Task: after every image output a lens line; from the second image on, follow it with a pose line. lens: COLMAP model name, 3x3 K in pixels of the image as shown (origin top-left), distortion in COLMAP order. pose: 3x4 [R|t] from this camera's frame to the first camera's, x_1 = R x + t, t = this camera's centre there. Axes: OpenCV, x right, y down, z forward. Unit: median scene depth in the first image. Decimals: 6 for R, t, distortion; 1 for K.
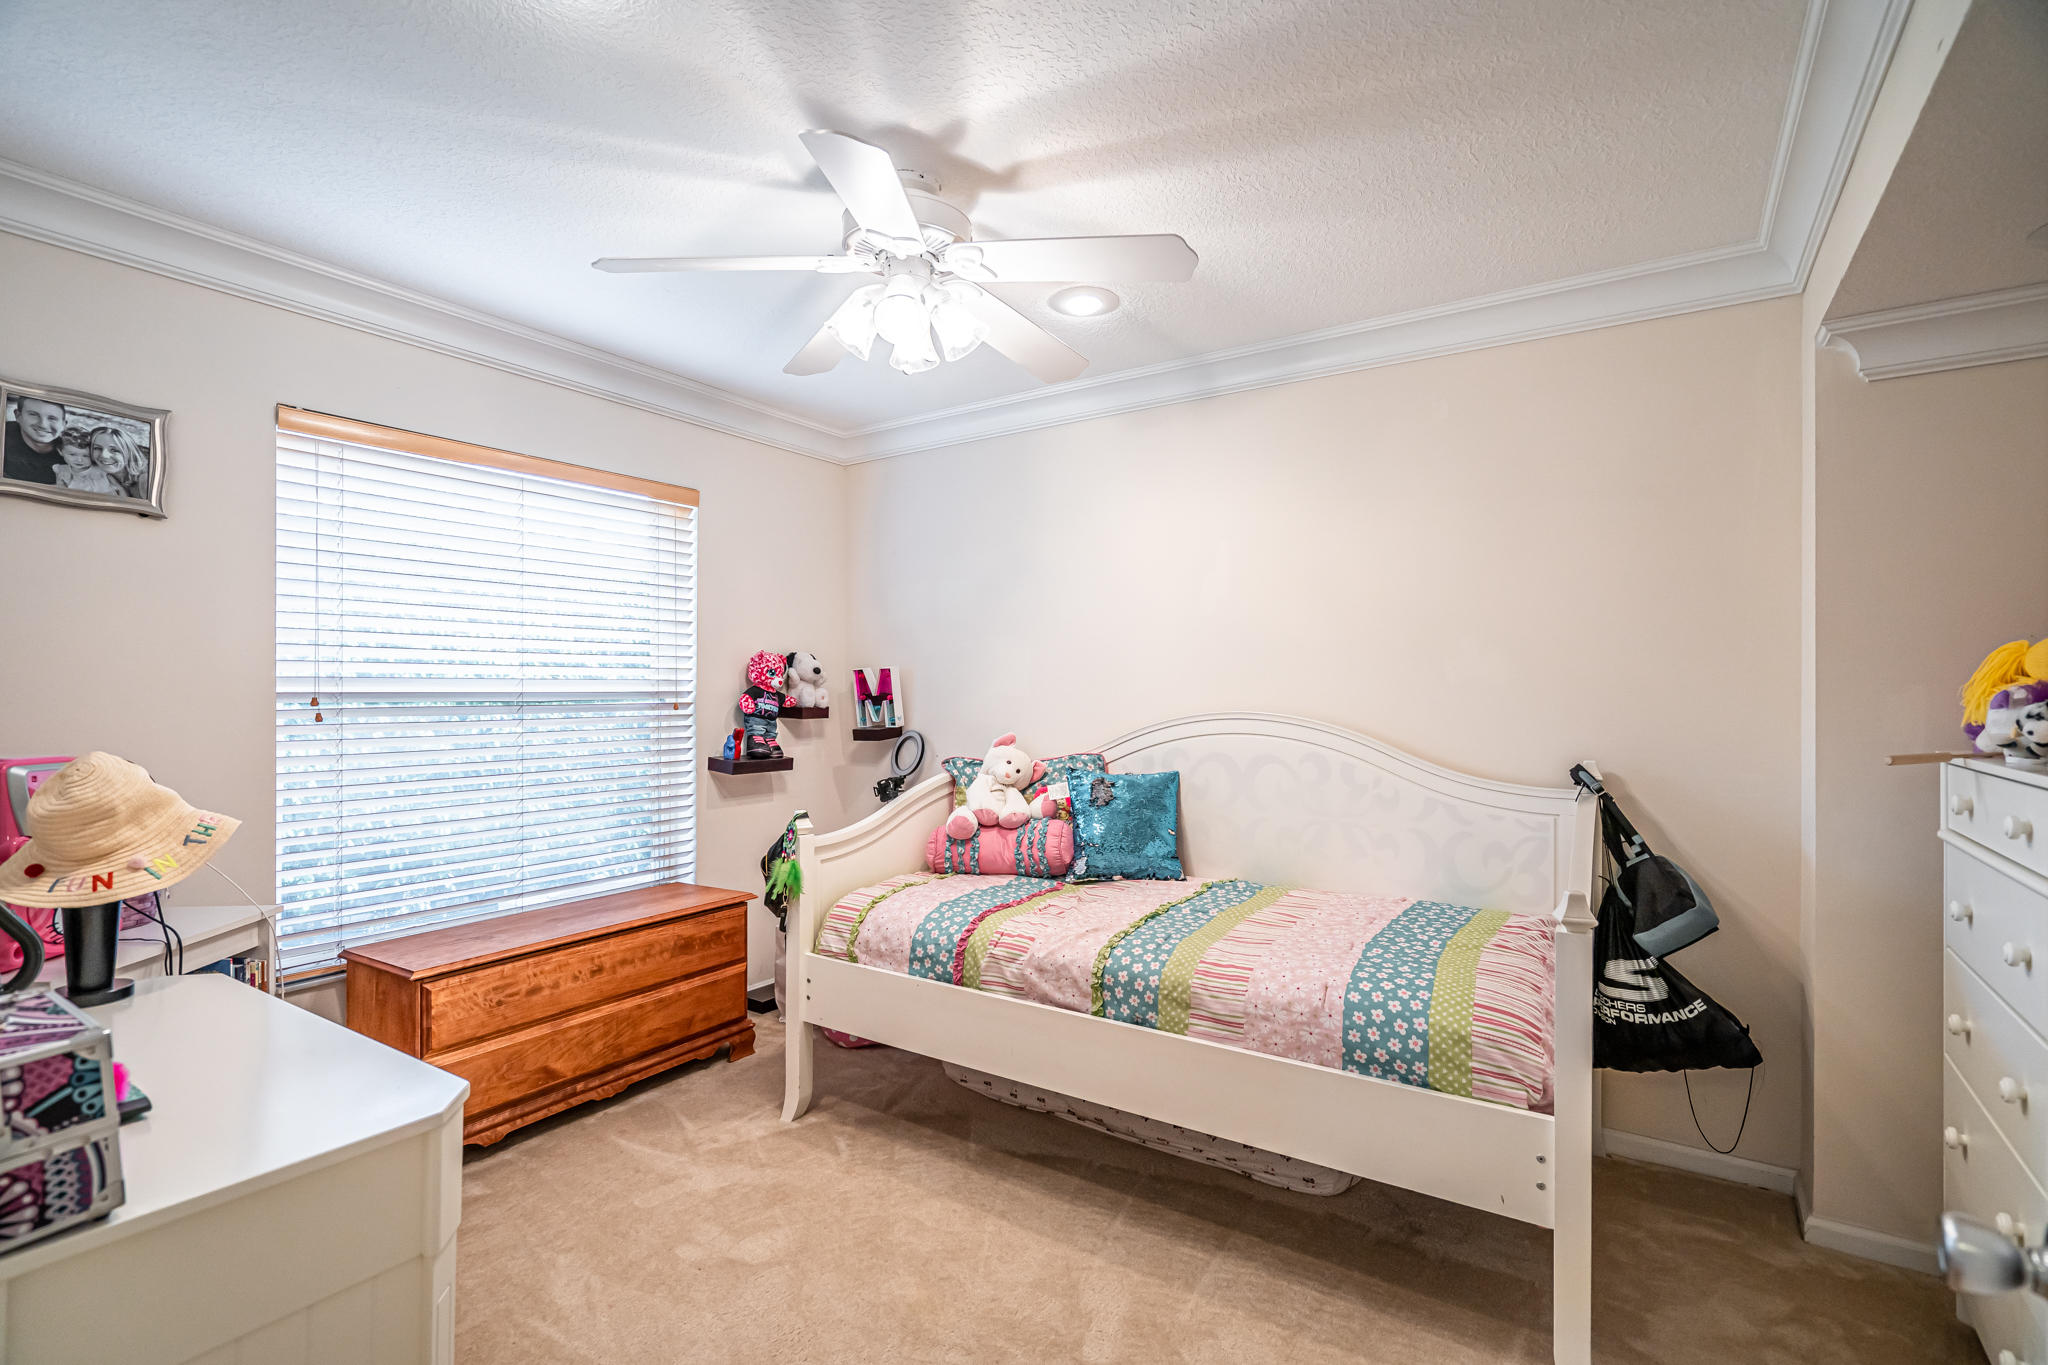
lens RADIAL K [[939.9, 0, 1020.4], [0, 939.9, 696.2], [0, 0, 1]] dist [-0.007817, 0.005369]
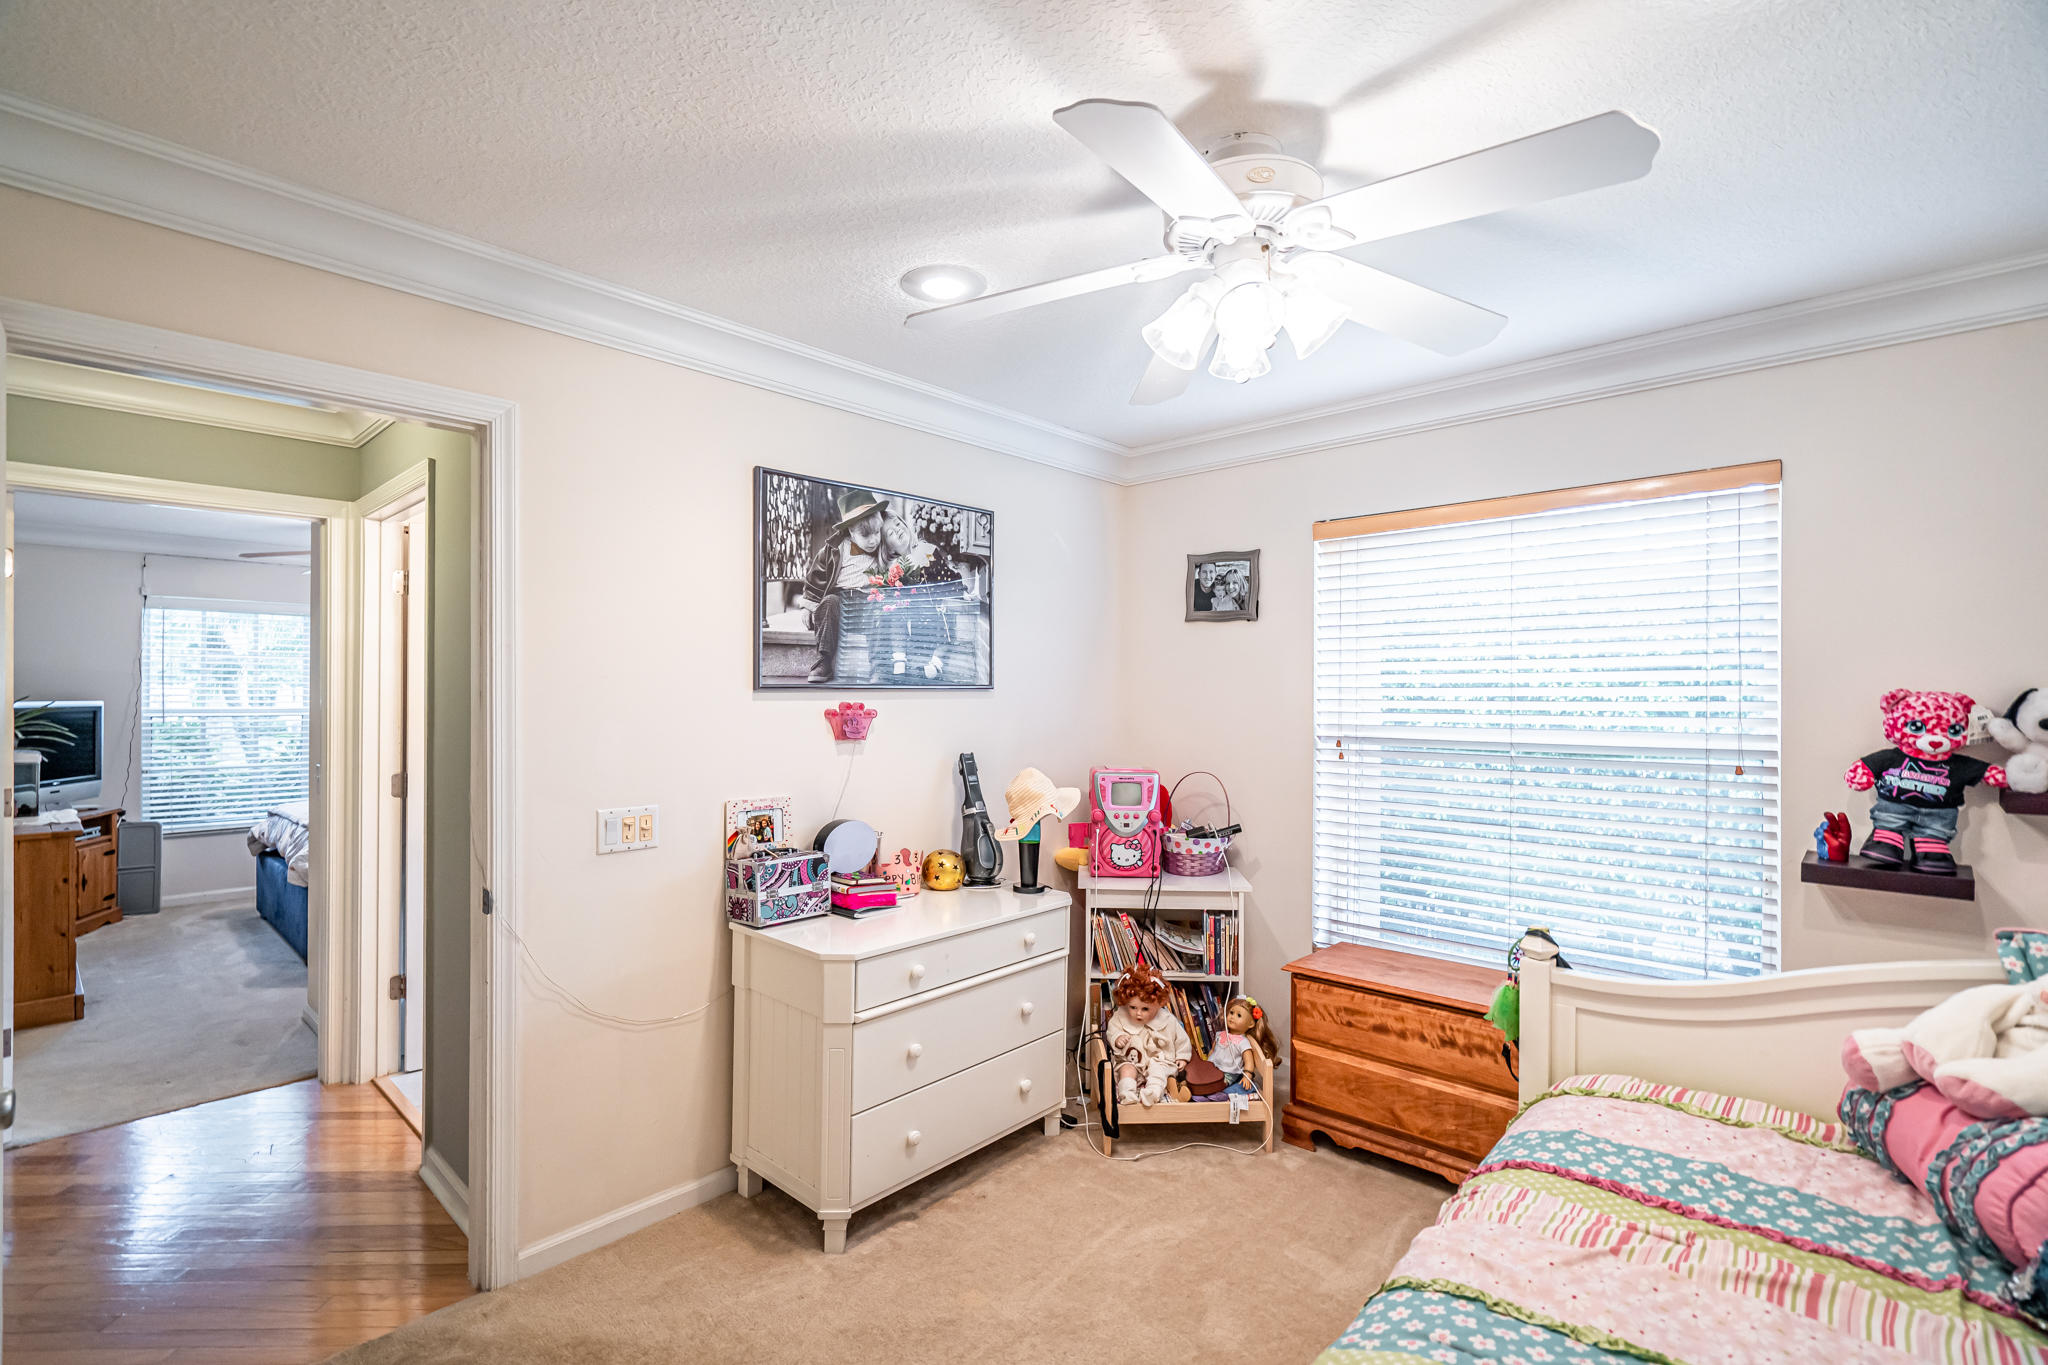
lens RADIAL K [[939.9, 0, 1020.4], [0, 939.9, 696.2], [0, 0, 1]] dist [-0.007817, 0.005369]
pose [[-0.170080, 0.000044, -0.985430, 0.602127], [-0.010265, 0.999946, 0.001817, -0.058014], [0.985377, 0.010425, -0.170070, 0.798929]]
